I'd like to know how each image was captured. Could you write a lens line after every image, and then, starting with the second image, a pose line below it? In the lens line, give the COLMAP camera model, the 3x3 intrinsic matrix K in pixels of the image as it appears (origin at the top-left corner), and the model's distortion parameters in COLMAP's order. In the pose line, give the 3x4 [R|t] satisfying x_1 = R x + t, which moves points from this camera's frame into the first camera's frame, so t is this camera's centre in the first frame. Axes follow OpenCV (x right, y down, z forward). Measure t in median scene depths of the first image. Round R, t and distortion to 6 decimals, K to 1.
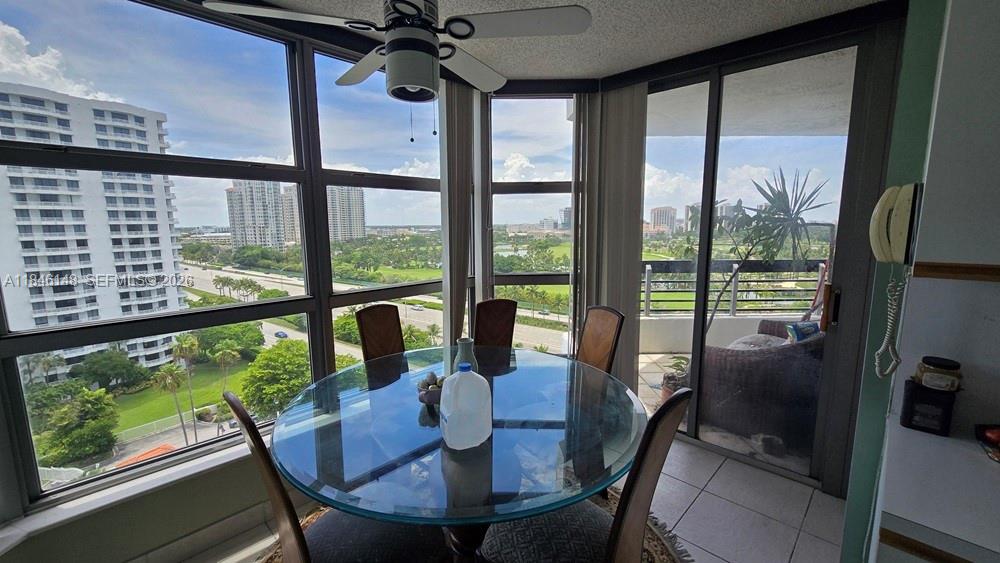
lens RADIAL K [[403.5, 0, 508.2], [0, 403.5, 285.1], [0, 0, 1]] dist [0.001258, -0.000154]
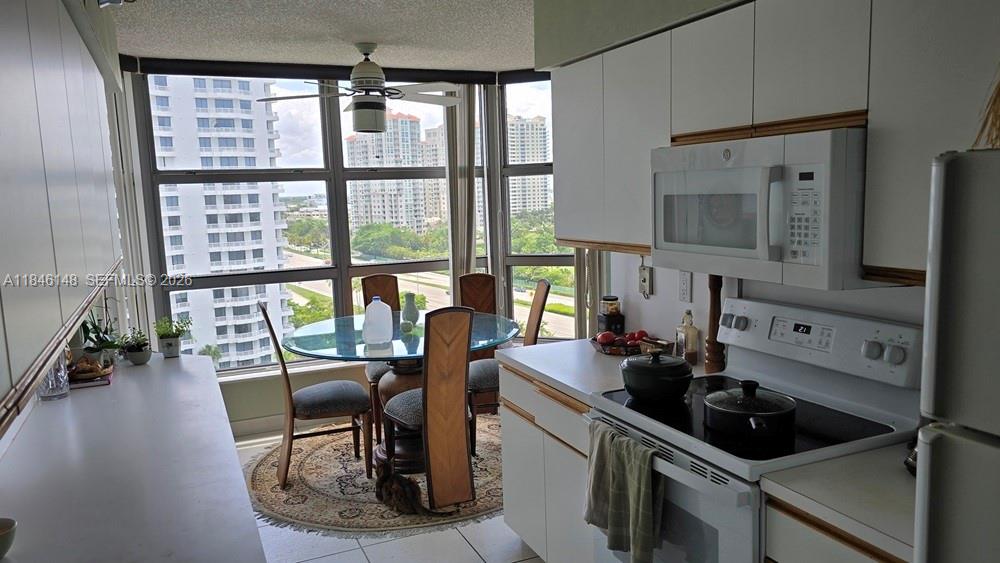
lens RADIAL K [[705.2, 0, 498.2], [0, 705.2, 283.9], [0, 0, 1]] dist [0.064397, -0.015686]
pose [[0.925955, 0.030130, -0.376429, 0.831600], [-0.034908, 0.999373, -0.005878, 0.076339], [0.376016, 0.018583, 0.926427, -0.878336]]
